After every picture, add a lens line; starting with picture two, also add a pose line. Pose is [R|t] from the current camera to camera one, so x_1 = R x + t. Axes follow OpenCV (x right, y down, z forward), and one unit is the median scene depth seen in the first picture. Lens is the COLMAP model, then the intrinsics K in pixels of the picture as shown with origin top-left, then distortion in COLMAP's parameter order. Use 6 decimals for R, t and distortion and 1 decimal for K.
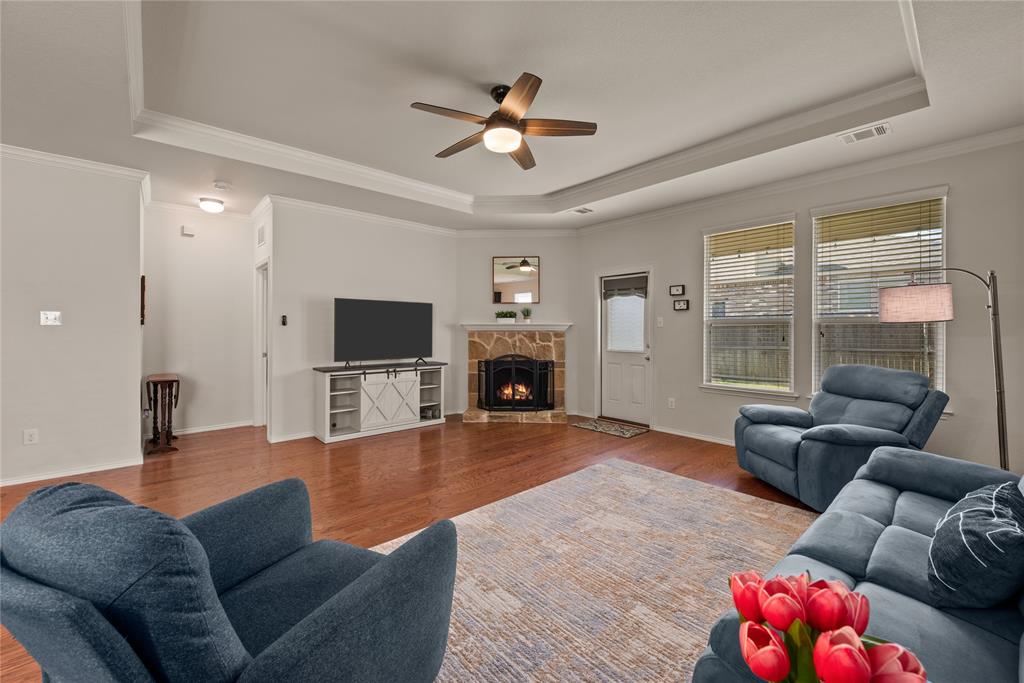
lens RADIAL K [[406.7, 0, 519.1], [0, 406.7, 326.7], [0, 0, 1]] dist [0.003031, -0.001850]
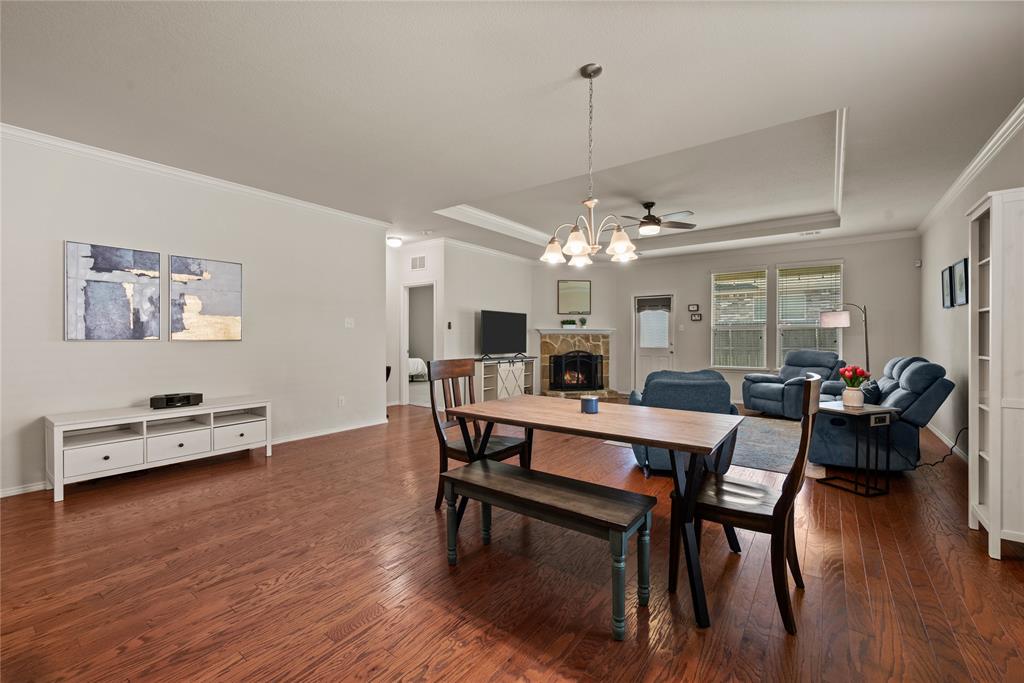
lens RADIAL K [[425.2, 0, 516.3], [0, 425.2, 337.3], [0, 0, 1]] dist [-0.002827, 0.000077]
pose [[0.980527, 0.000261, 0.196386, -0.547456], [-0.001835, 0.999968, 0.007831, 0.011662], [-0.196378, -0.008039, 0.980495, -0.427218]]
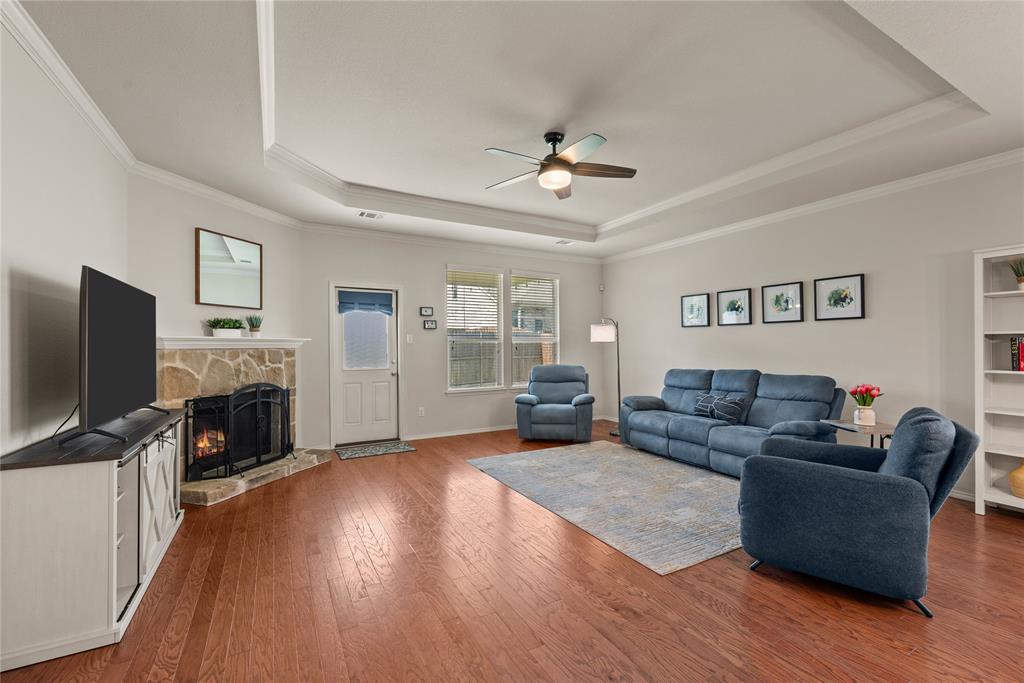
lens RADIAL K [[425.2, 0, 508.6], [0, 425.2, 344.9], [0, 0, 1]] dist [-0.002827, 0.000077]
pose [[0.242082, -0.001725, 0.970254, -0.647638], [-0.003822, 0.999989, 0.002731, 0.000204], [-0.970248, -0.004369, 0.242073, 0.443186]]
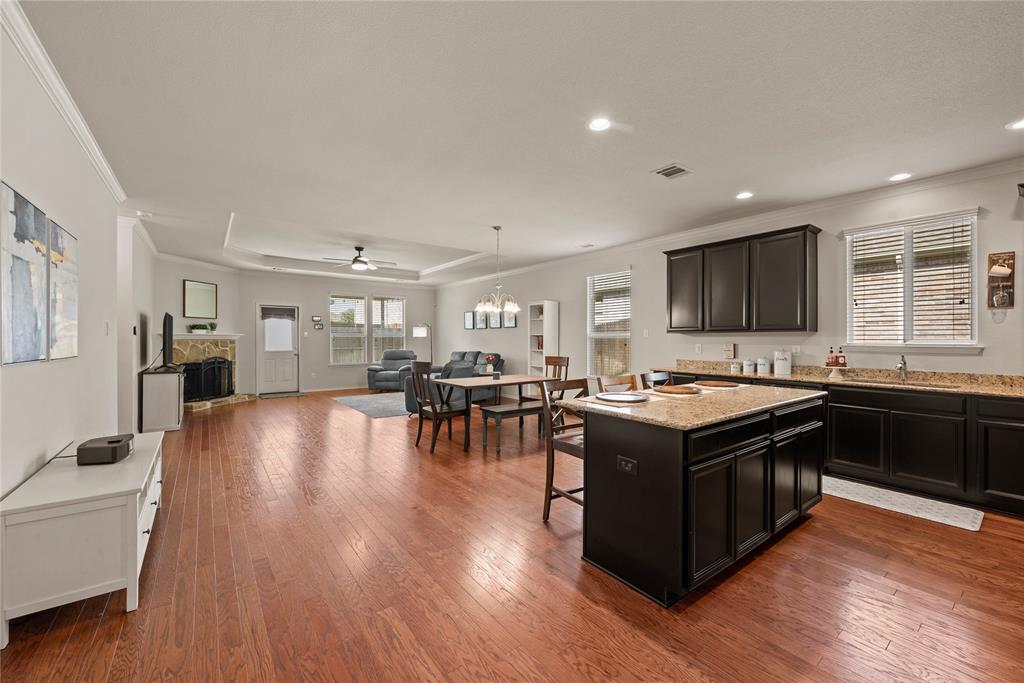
lens RADIAL K [[406.7, 0, 507.6], [0, 406.7, 339.8], [0, 0, 1]] dist [0.003031, -0.001850]
pose [[0.103589, -0.002907, 0.994616, -1.351281], [-0.009333, 0.999949, 0.003894, -0.003435], [-0.994576, -0.009686, 0.103557, -0.118764]]
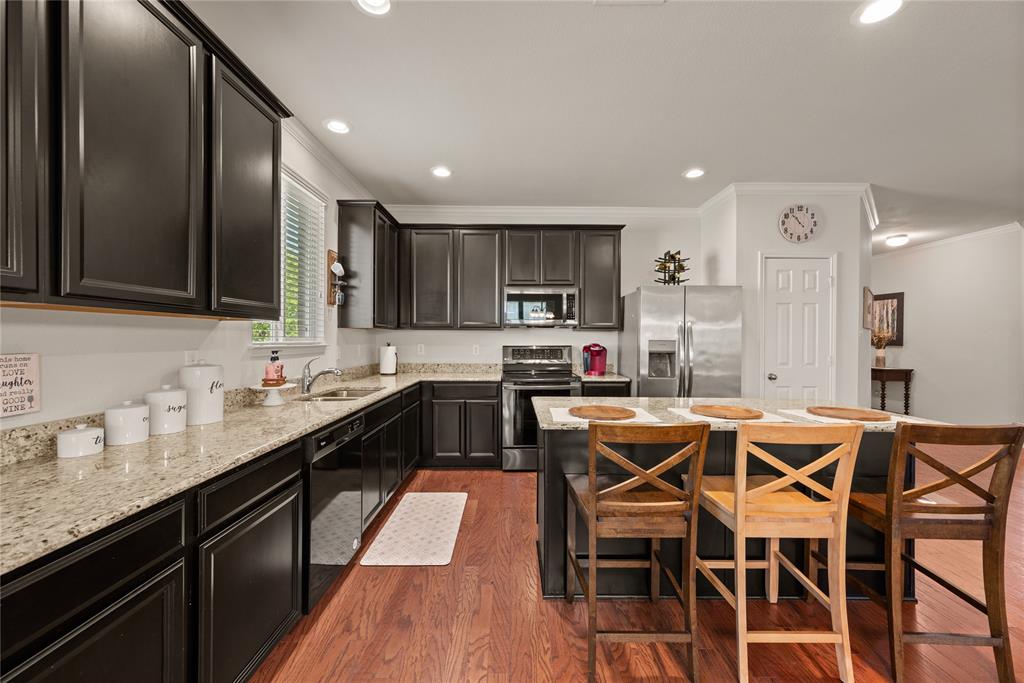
lens RADIAL K [[406.7, 0, 518.8], [0, 406.7, 341.0], [0, 0, 1]] dist [0.003031, -0.001850]
pose [[-0.661315, 0.000412, -0.750108, -0.389353], [-0.000839, 0.999999, 0.001289, -0.003115], [0.750108, 0.001482, -0.661314, -0.173788]]
